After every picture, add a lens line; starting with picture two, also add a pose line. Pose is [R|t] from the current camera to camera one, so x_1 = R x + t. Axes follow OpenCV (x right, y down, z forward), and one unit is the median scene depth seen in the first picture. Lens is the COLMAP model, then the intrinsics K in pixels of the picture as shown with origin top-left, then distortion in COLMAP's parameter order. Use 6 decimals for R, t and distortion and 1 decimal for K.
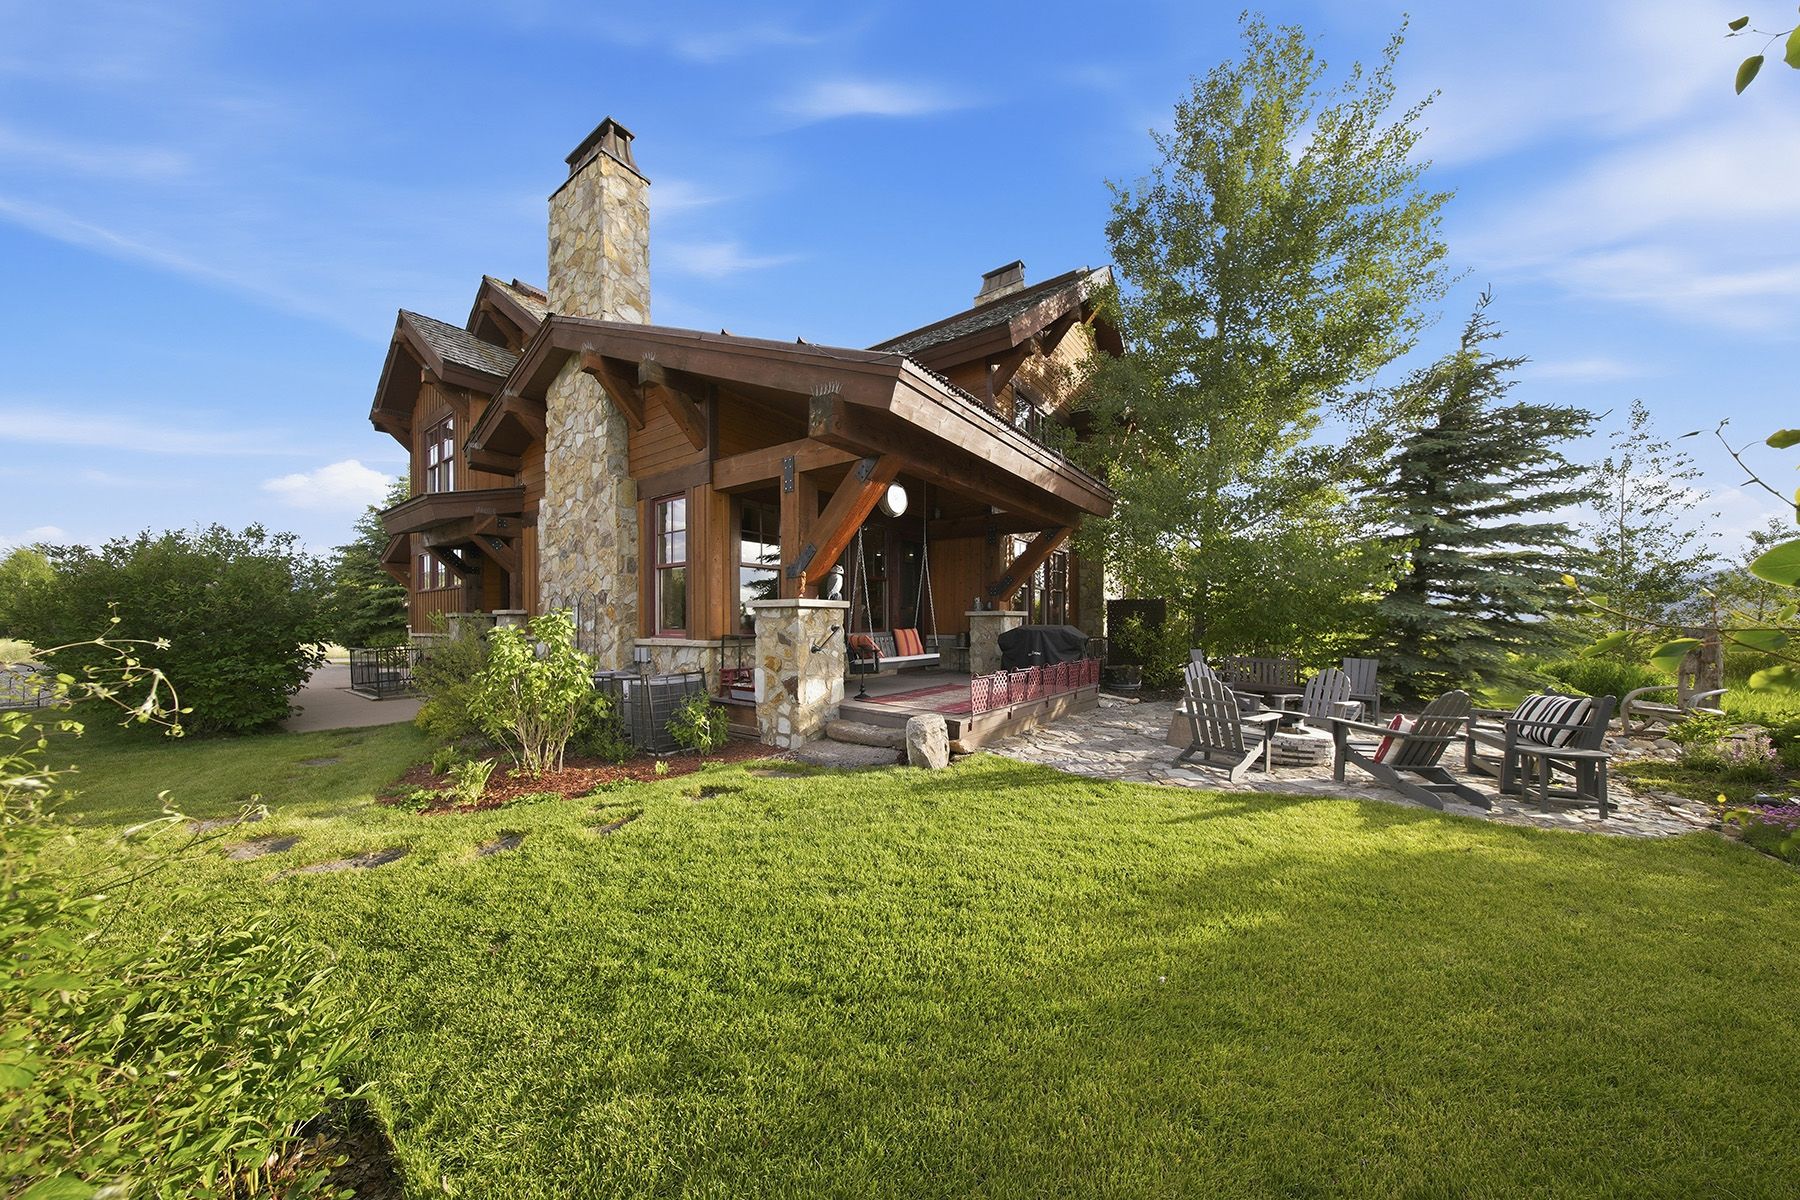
lens RADIAL K [[563.5, 0, 900.7], [0, 563.5, 629.1], [0, 0, 1]] dist [-0.000338, -0.000086]
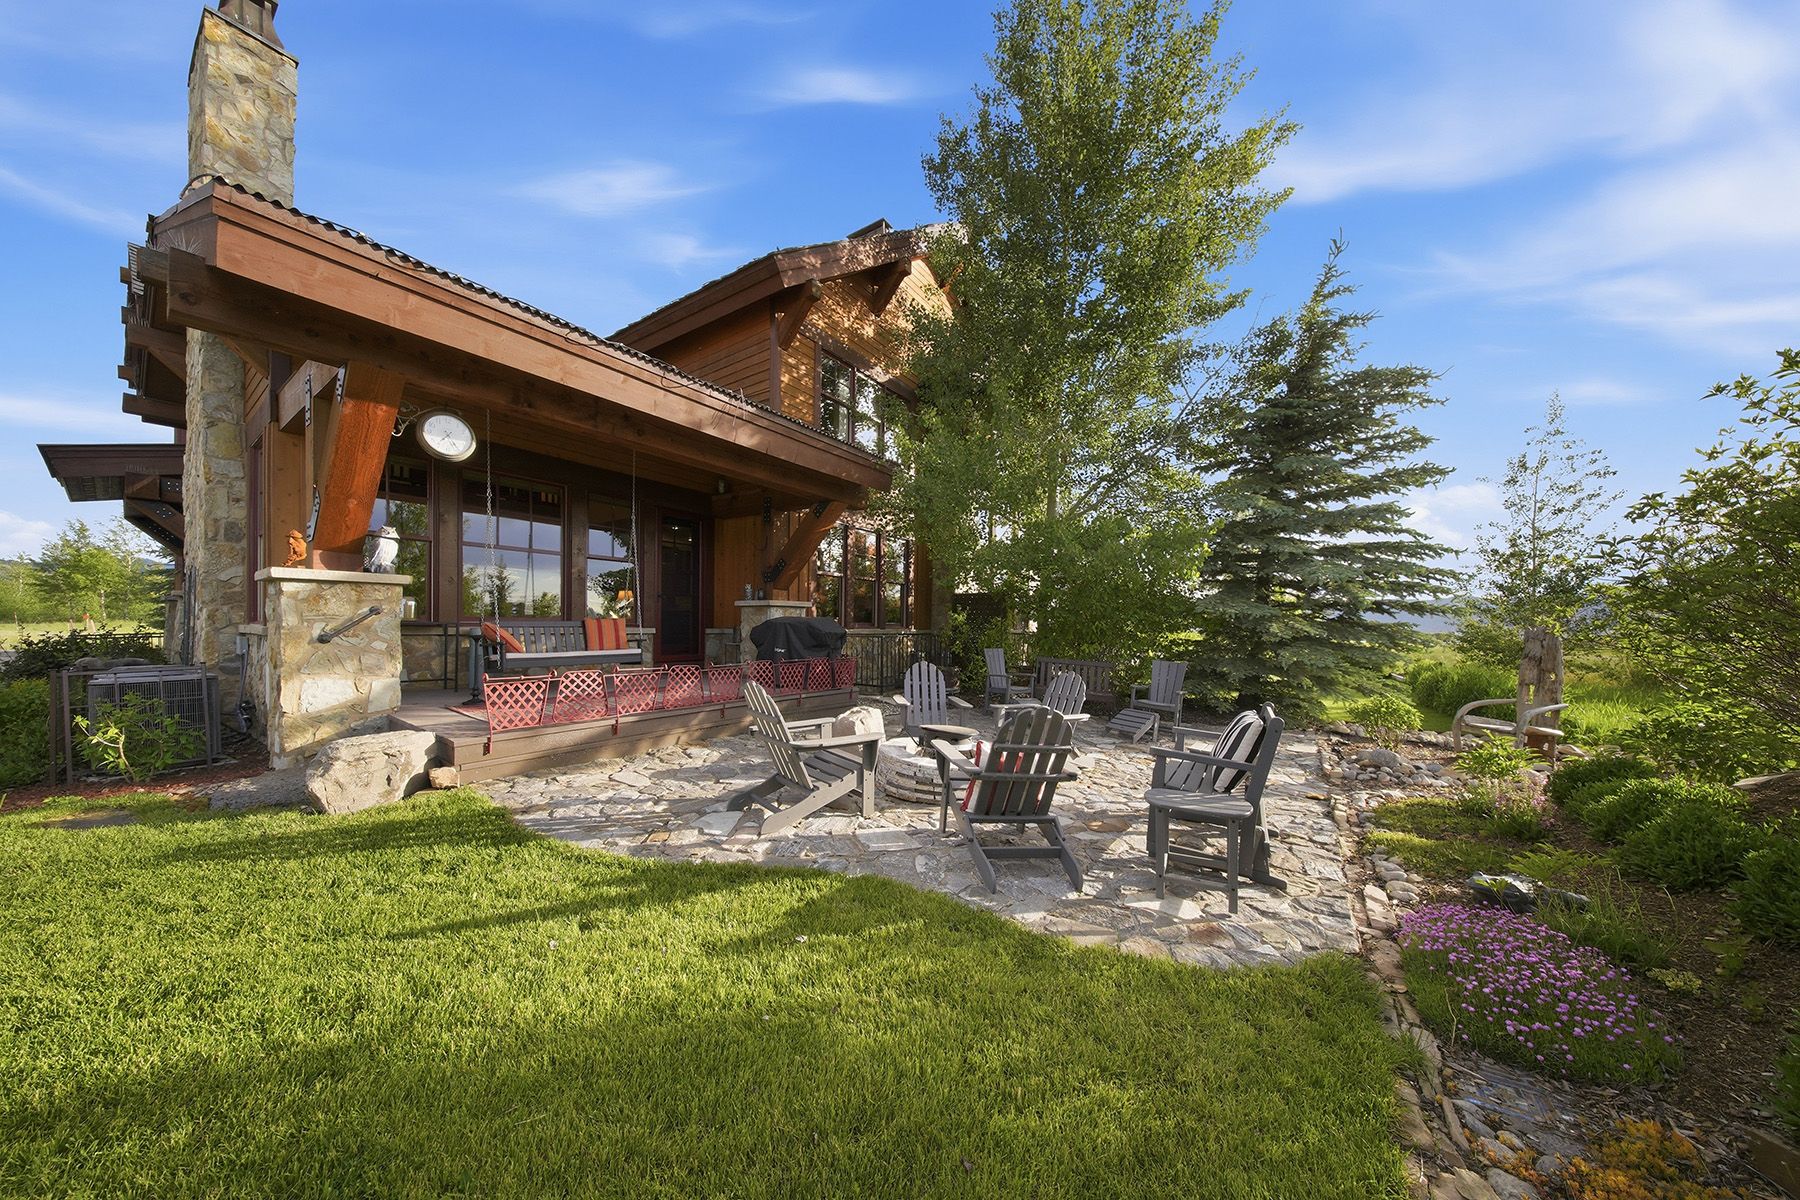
lens RADIAL K [[560.8, 0, 895.1], [0, 560.8, 632.4], [0, 0, 1]] dist [-0.001445, -0.000128]
pose [[0.999665, 0.013675, 0.021973, 0.489638], [-0.013779, 0.999895, 0.004596, 0.012814], [-0.021908, -0.004897, 0.999748, 0.215249]]
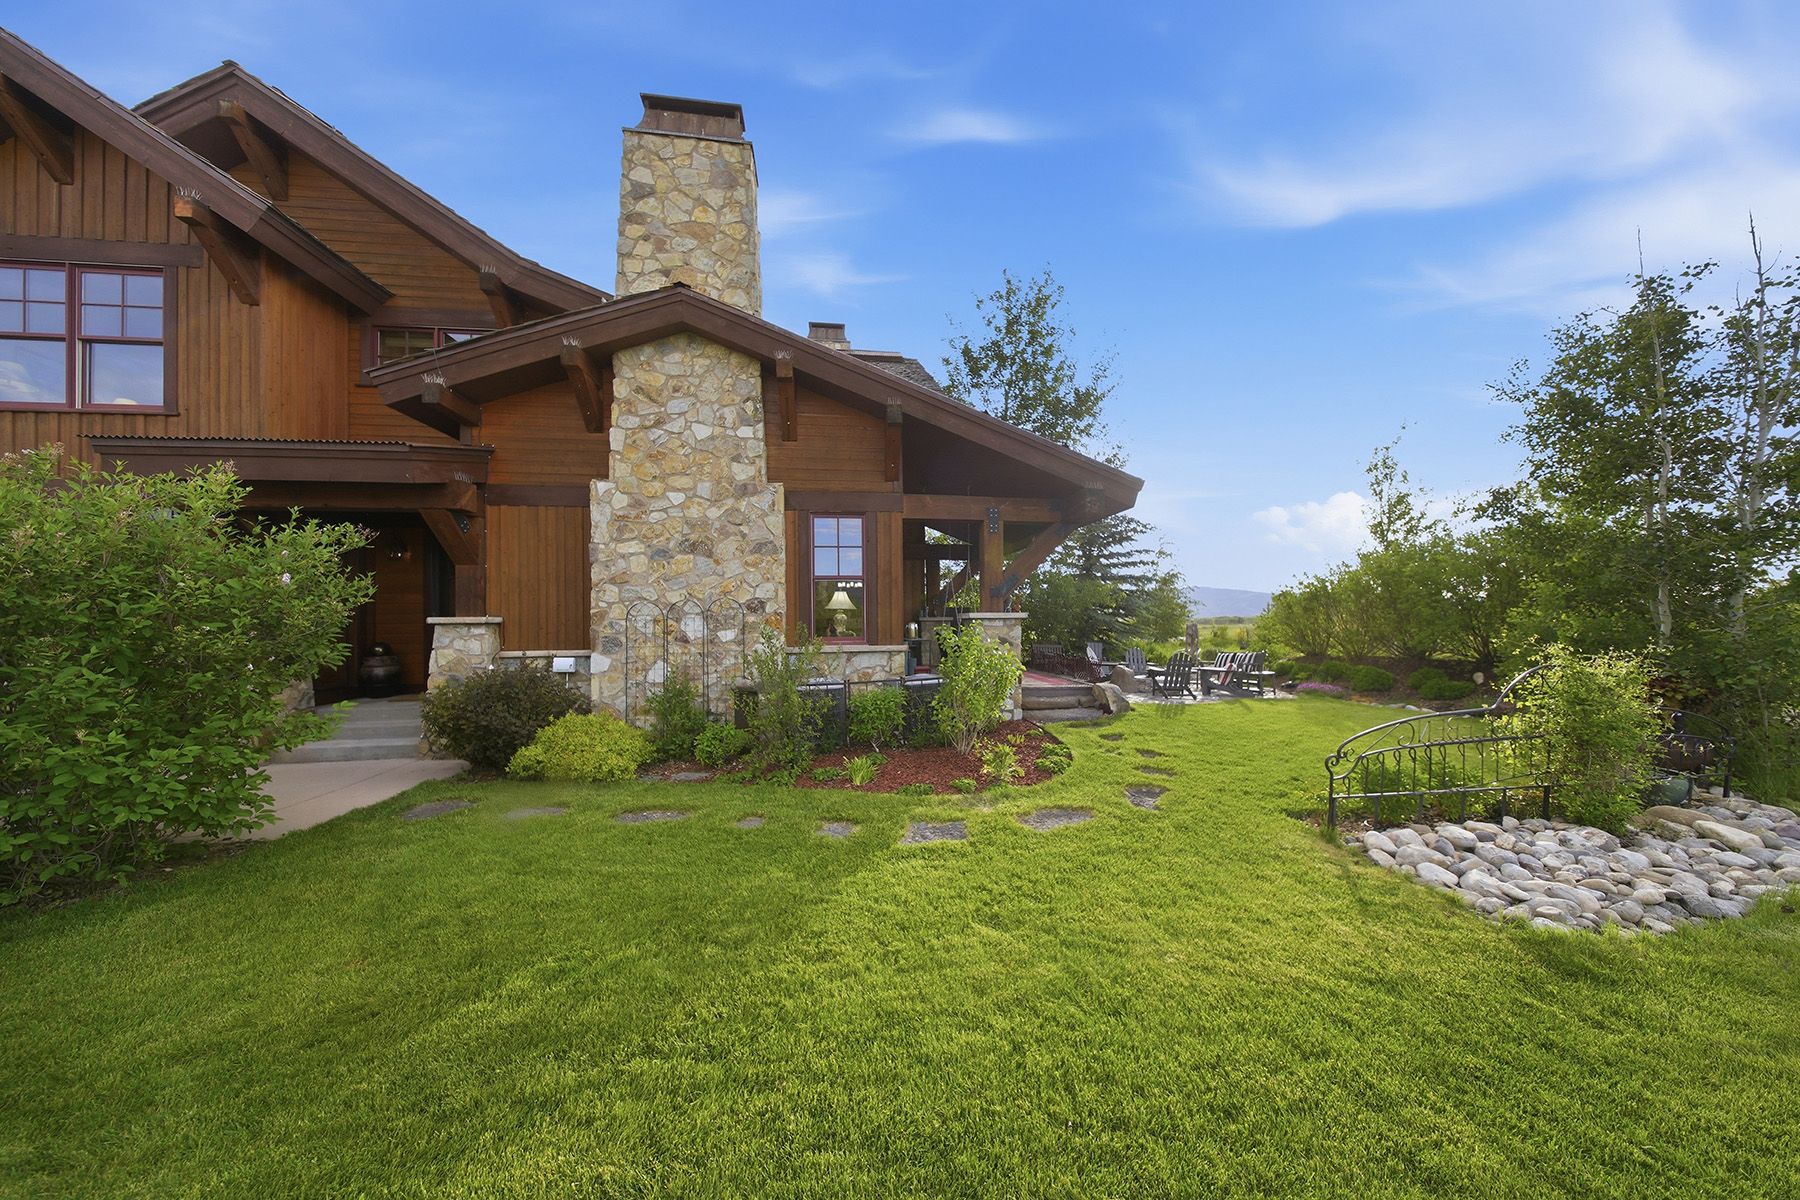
lens RADIAL K [[536.0, 0, 903.0], [0, 536.0, 620.2], [0, 0, 1]] dist [0.000039, 0.000000]
pose [[0.734383, -0.006338, 0.678706, -1.085165], [0.014329, 0.999878, -0.006168, -0.024949], [-0.678584, 0.014255, 0.734384, 0.177488]]
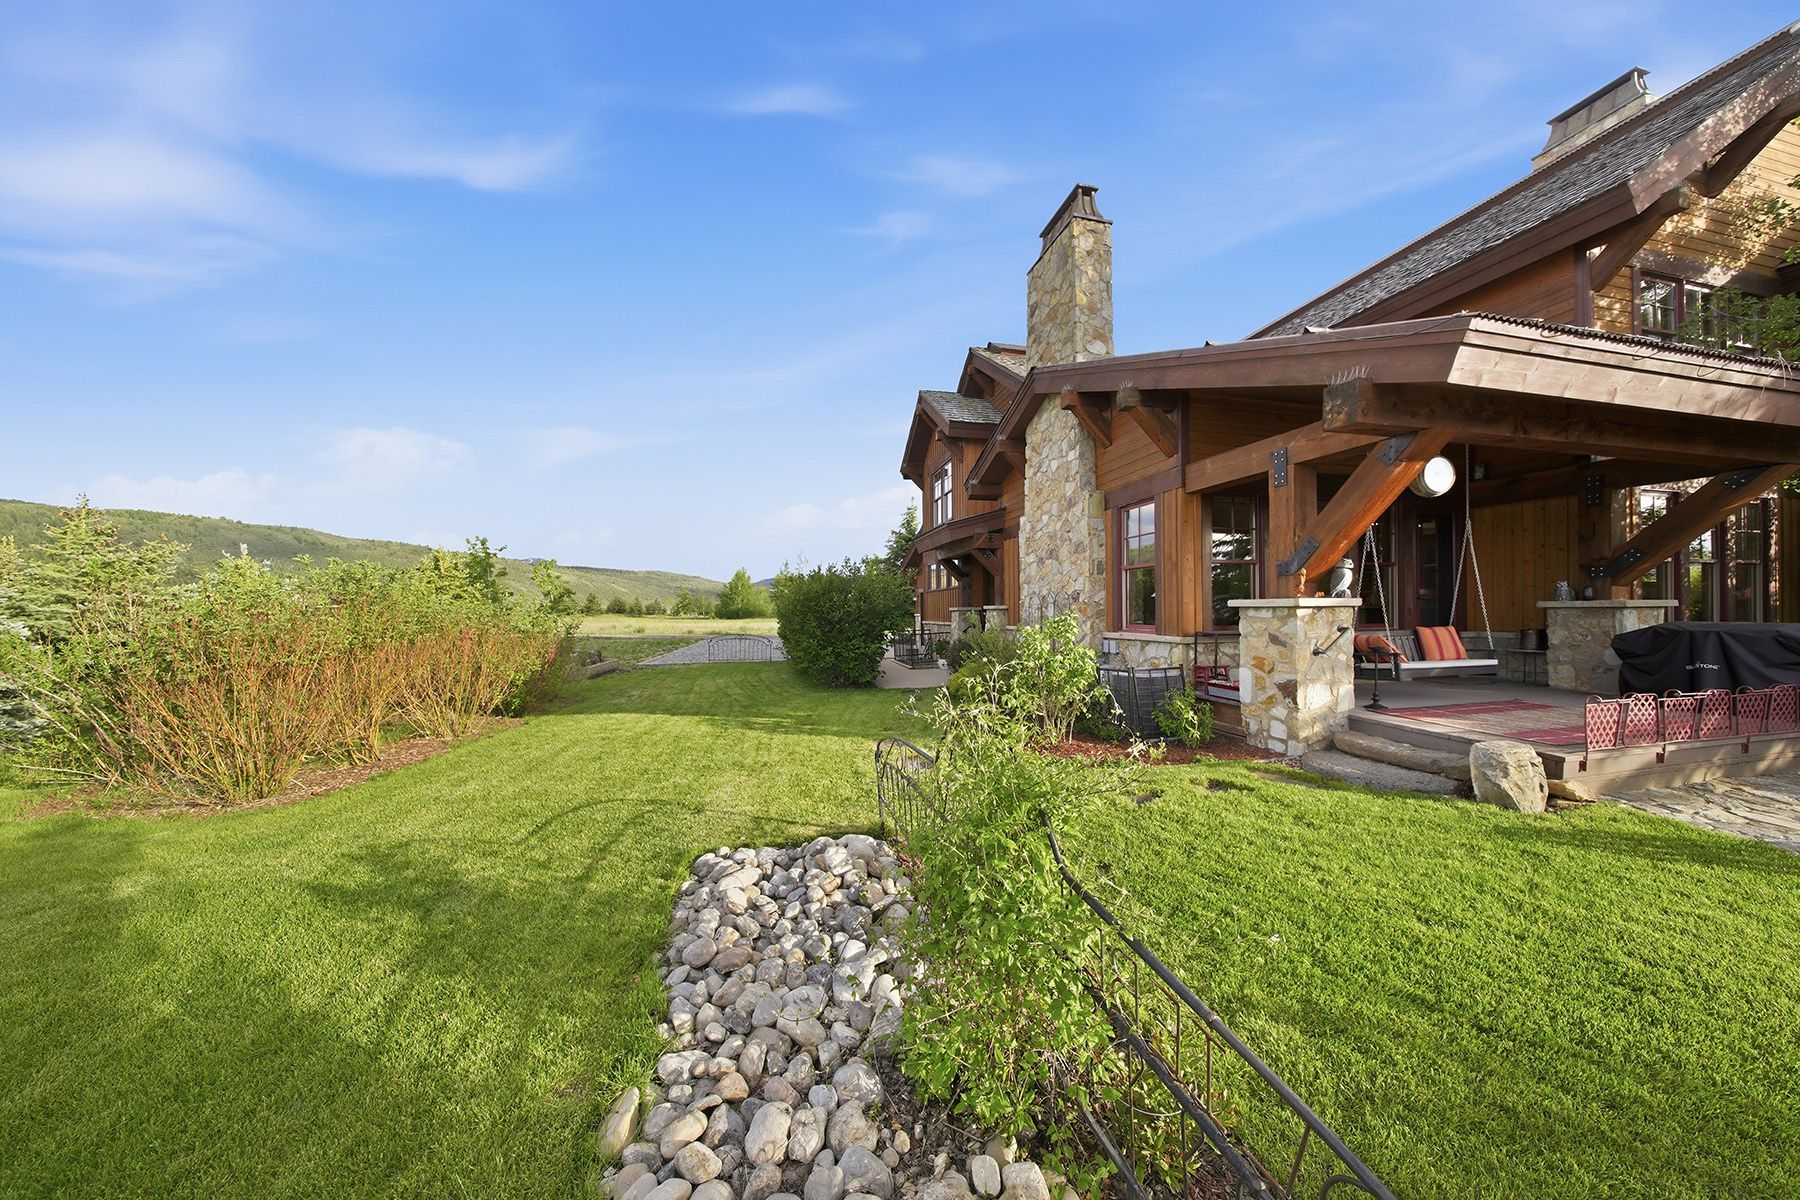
lens RADIAL K [[548.0, 0, 896.4], [0, 548.0, 611.0], [0, 0, 1]] dist [-0.000367, -0.001963]
pose [[0.754734, -0.003578, -0.656021, -0.071009], [0.000772, 0.999989, -0.004566, -0.023734], [0.656031, 0.002940, 0.754729, -0.116596]]
